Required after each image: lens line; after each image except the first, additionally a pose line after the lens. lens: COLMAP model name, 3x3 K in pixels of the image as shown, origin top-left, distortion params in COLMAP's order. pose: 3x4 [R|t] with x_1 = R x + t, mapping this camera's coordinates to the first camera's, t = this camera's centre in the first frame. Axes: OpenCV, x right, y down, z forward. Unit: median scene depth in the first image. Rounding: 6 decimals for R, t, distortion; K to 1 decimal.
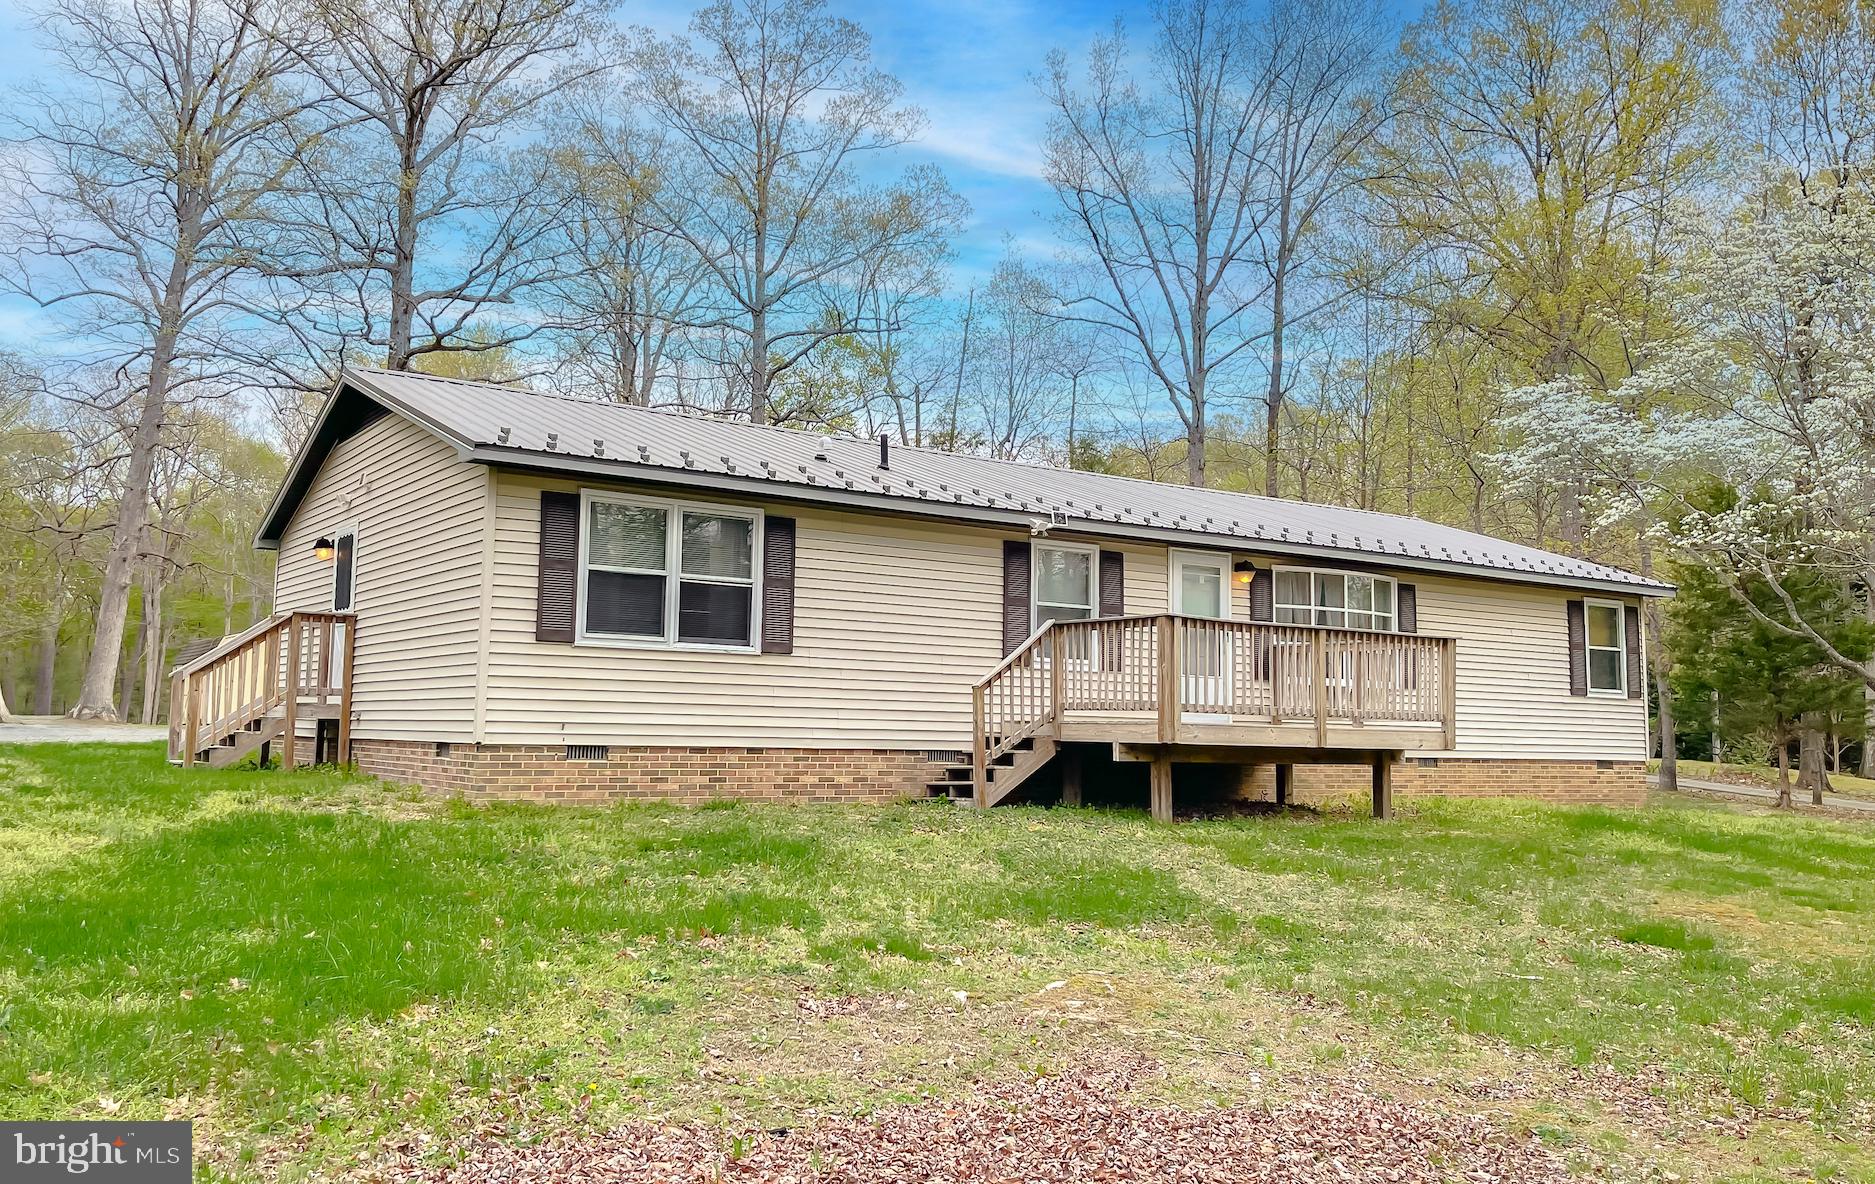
lens RADIAL K [[1404.4, 0, 937.5], [0, 1404.4, 592.0], [0, 0, 1]] dist [0.114509, -0.000208]
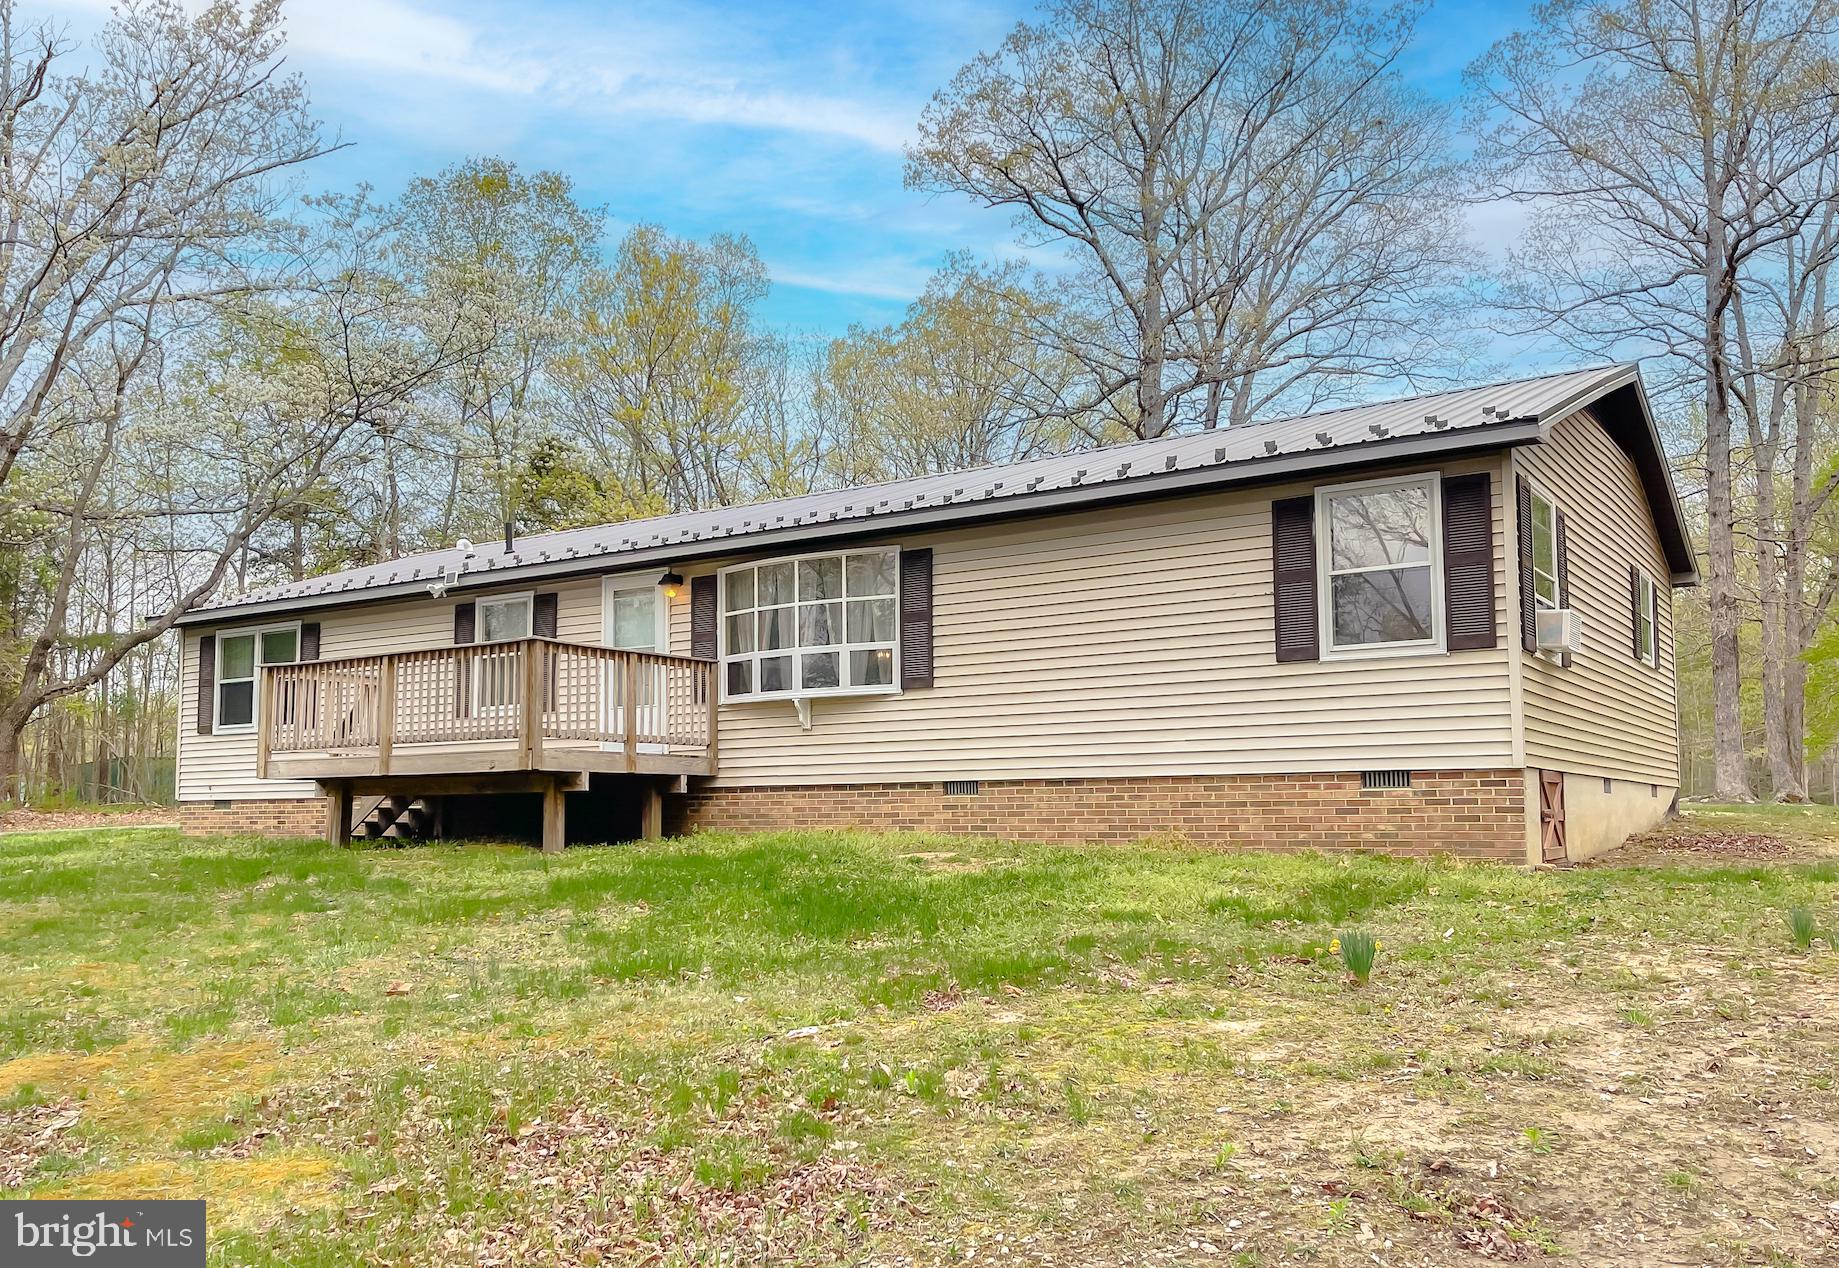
lens RADIAL K [[1617.8, 0, 919.1], [0, 1617.8, 659.9], [0, 0, 1]] dist [0.132762, -0.002256]
pose [[0.369273, -0.090833, -0.924871, 1.522348], [0.129195, 0.990566, -0.045701, 0.124590], [0.920297, -0.102612, 0.377524, 0.937987]]
